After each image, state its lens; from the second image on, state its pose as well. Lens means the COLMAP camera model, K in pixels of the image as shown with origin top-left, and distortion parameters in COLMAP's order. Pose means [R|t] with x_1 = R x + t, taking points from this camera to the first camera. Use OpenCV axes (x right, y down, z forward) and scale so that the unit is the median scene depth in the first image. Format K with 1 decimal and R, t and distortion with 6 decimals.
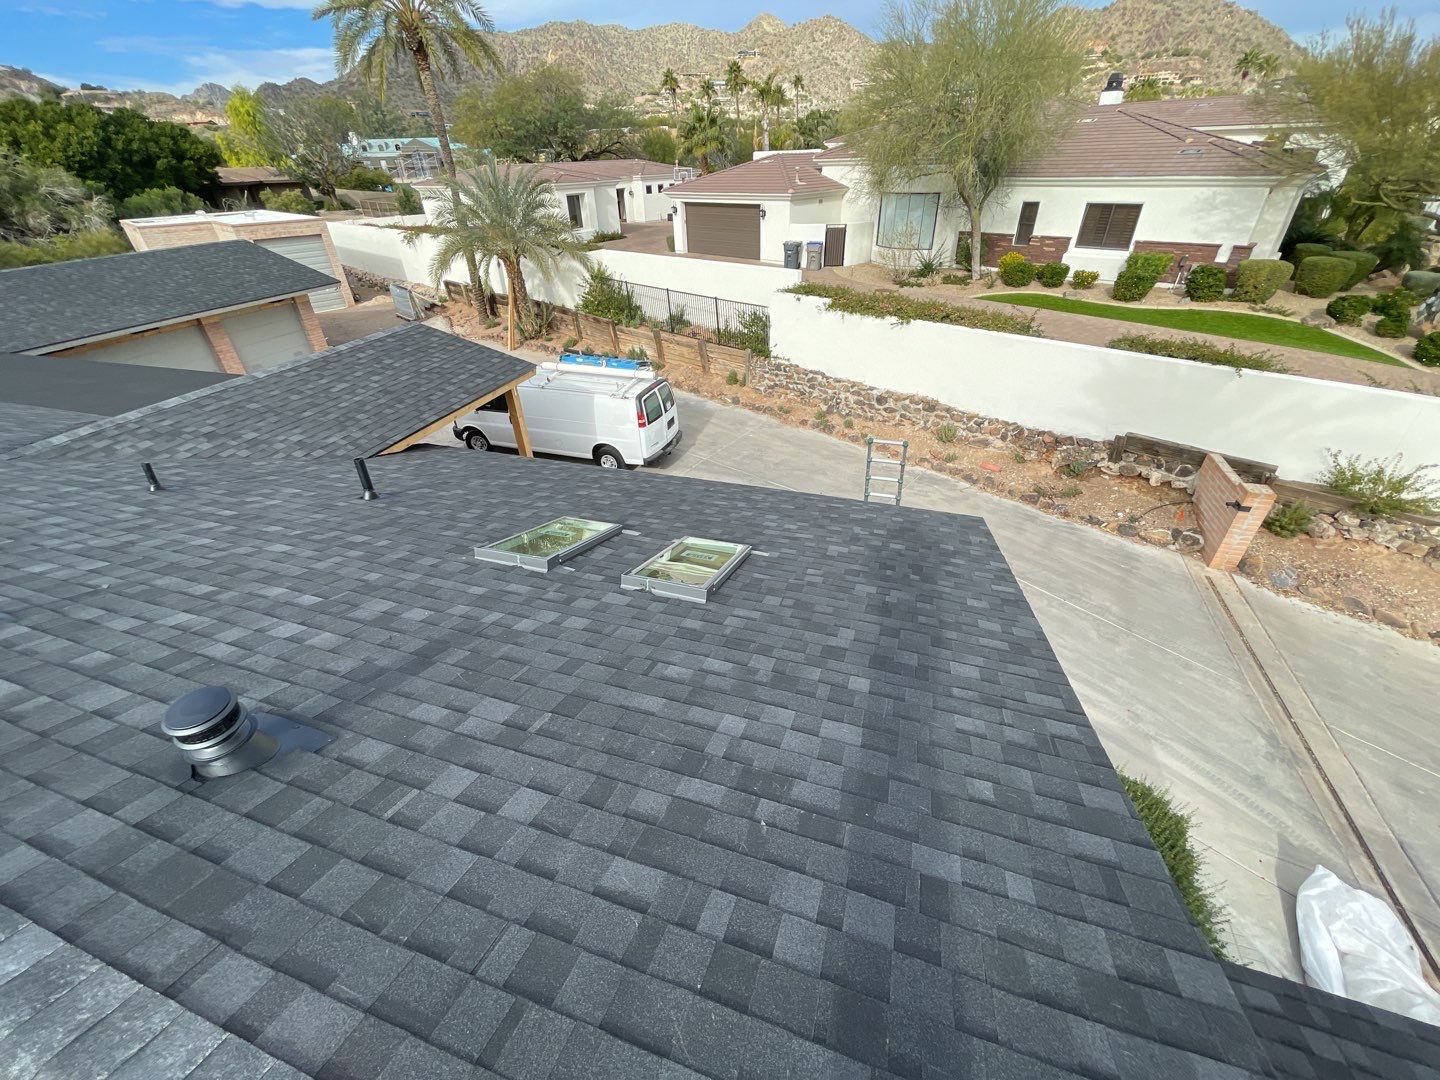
lens RADIAL K [[580.4, 0, 718.1], [0, 580.4, 535.0], [0, 0, 1]] dist [-0.001689, 0.000034]
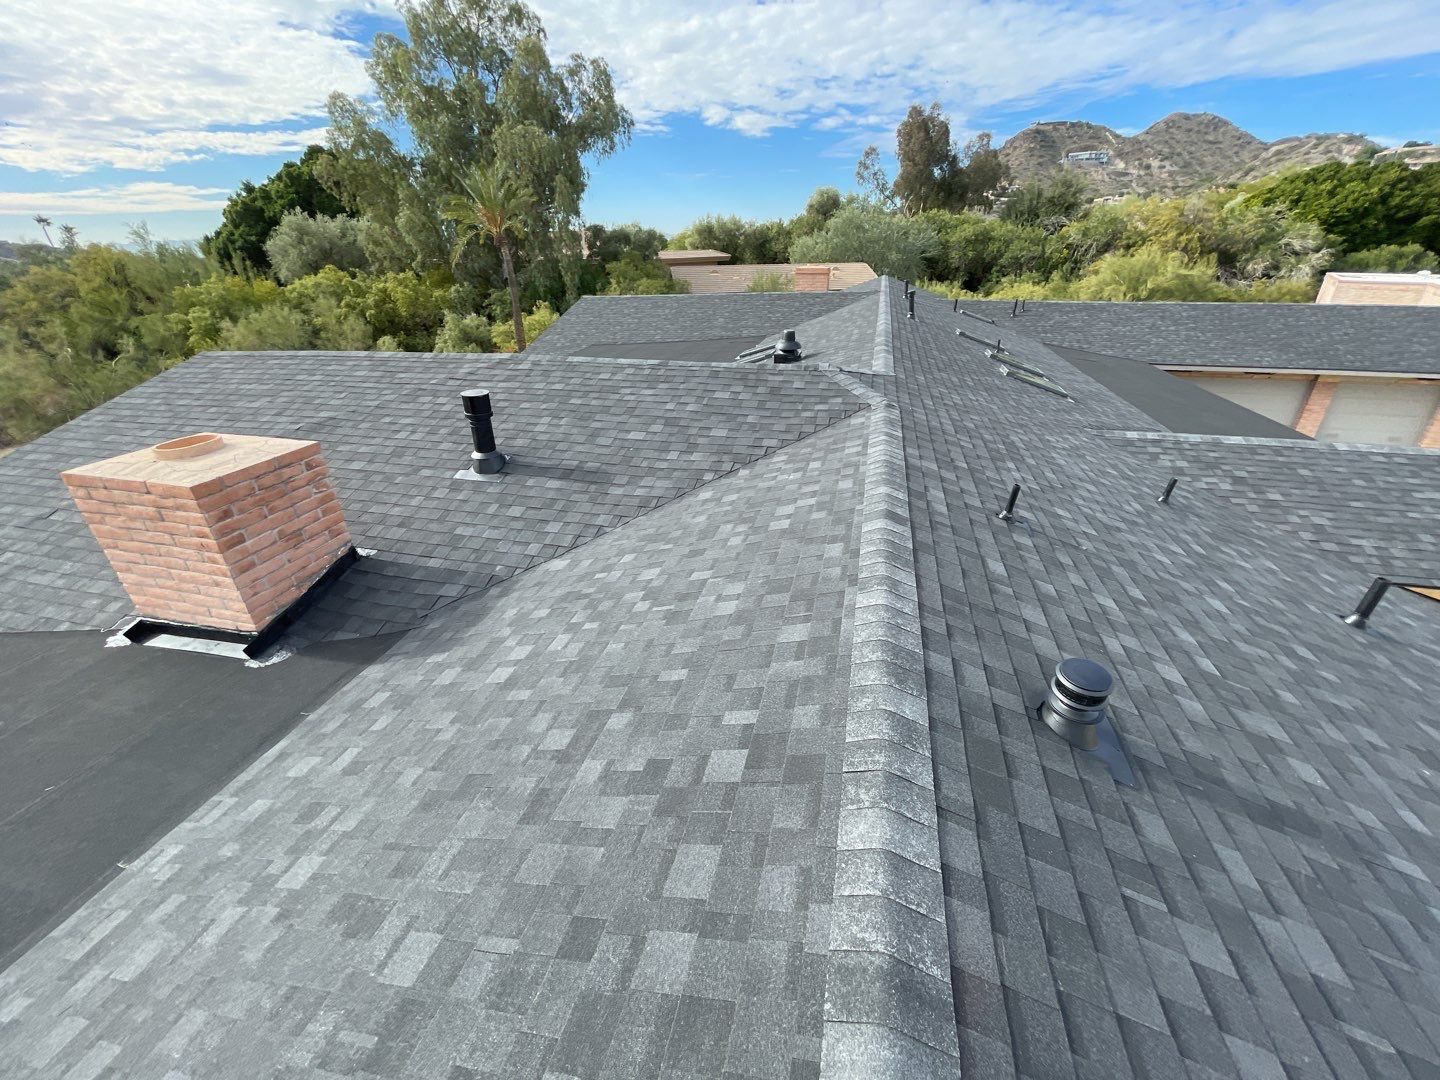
lens RADIAL K [[580.4, 0, 718.6], [0, 580.4, 534.0], [0, 0, 1]] dist [-0.001689, 0.000034]
pose [[0.072363, 0.475334, -0.876824, -0.005981], [-0.536965, 0.759413, 0.367370, 0.004519], [0.840495, 0.444240, 0.310191, -0.008457]]
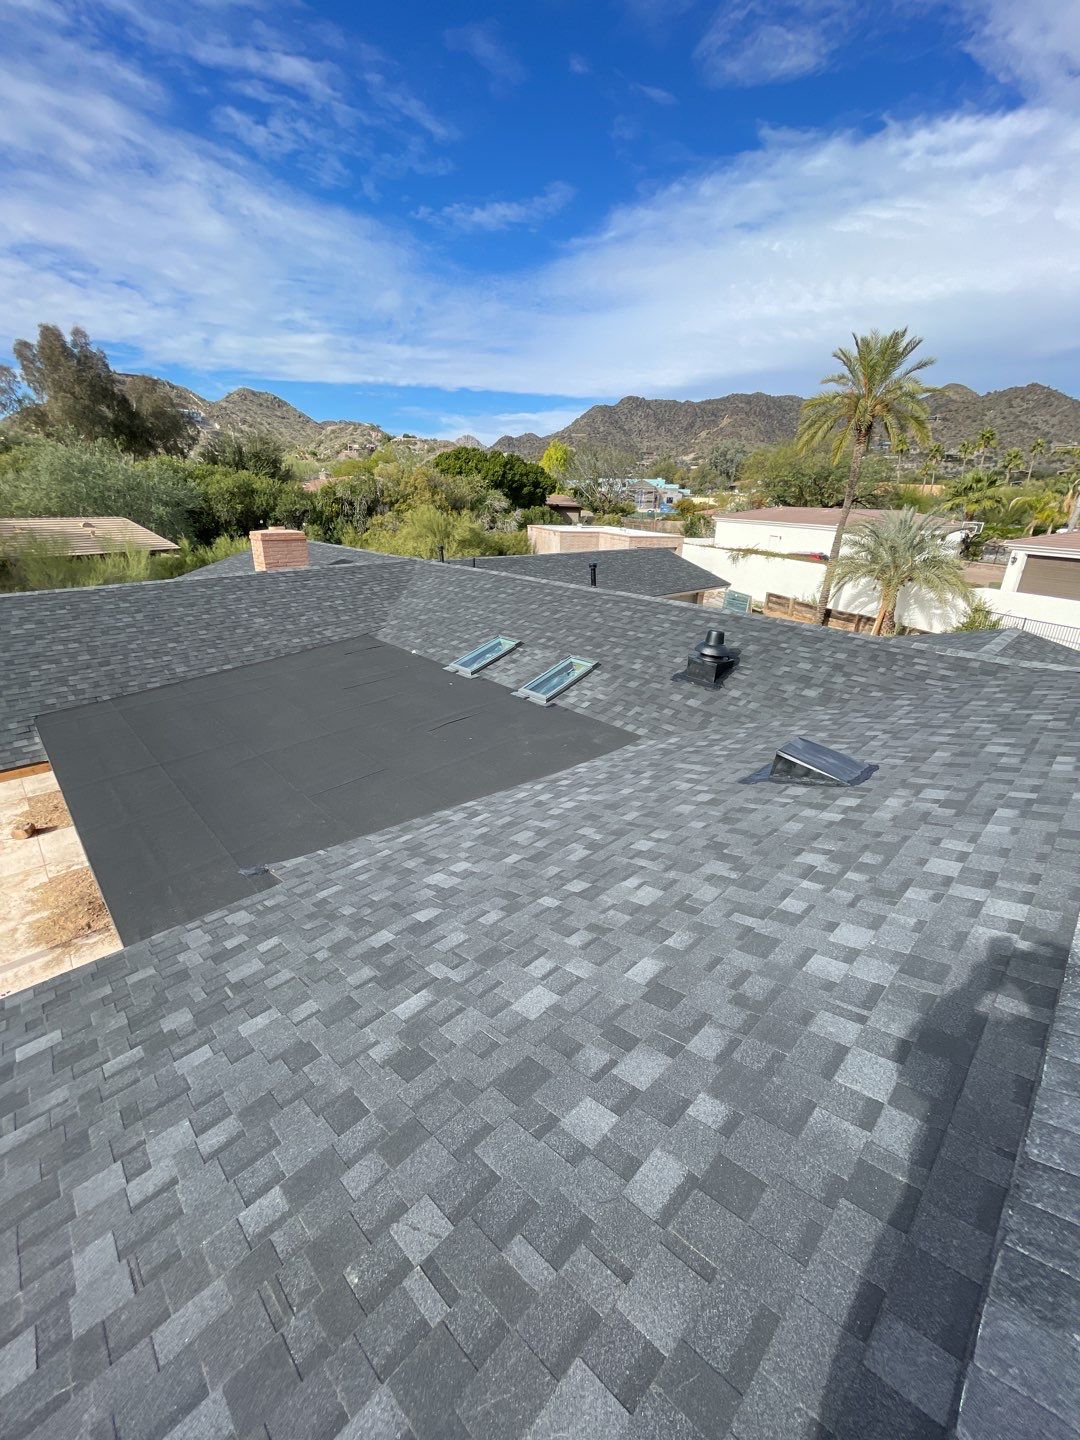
lens RADIAL K [[580.4, 0, 536.8], [0, 580.4, 718.9], [0, 0, 1]] dist [-0.001689, 0.000034]
pose [[0.884264, 0.217422, -0.413284, -0.454135], [-0.299908, 0.942775, -0.145706, 0.162612], [0.357954, 0.252790, 0.898869, -0.236757]]
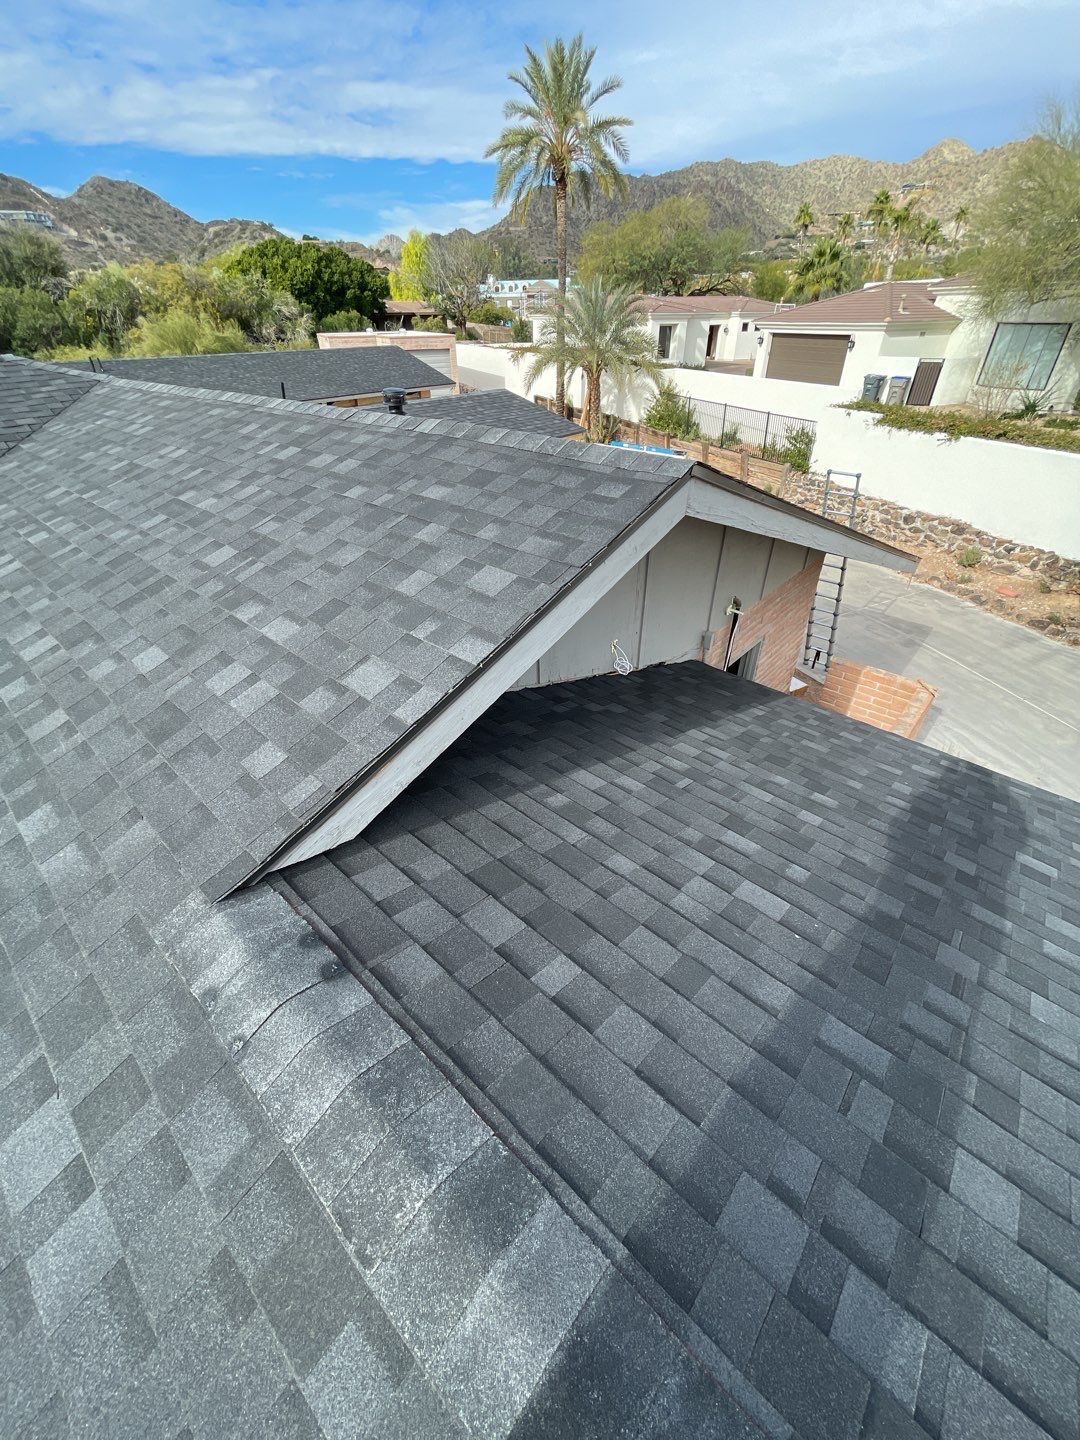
lens RADIAL K [[580.4, 0, 542.7], [0, 580.4, 719.5], [0, 0, 1]] dist [-0.001689, 0.000034]
pose [[0.918495, 0.243152, -0.311840, 0.066567], [-0.230338, 0.969988, 0.077893, 0.112427], [0.321421, 0.000284, 0.946936, -0.094555]]
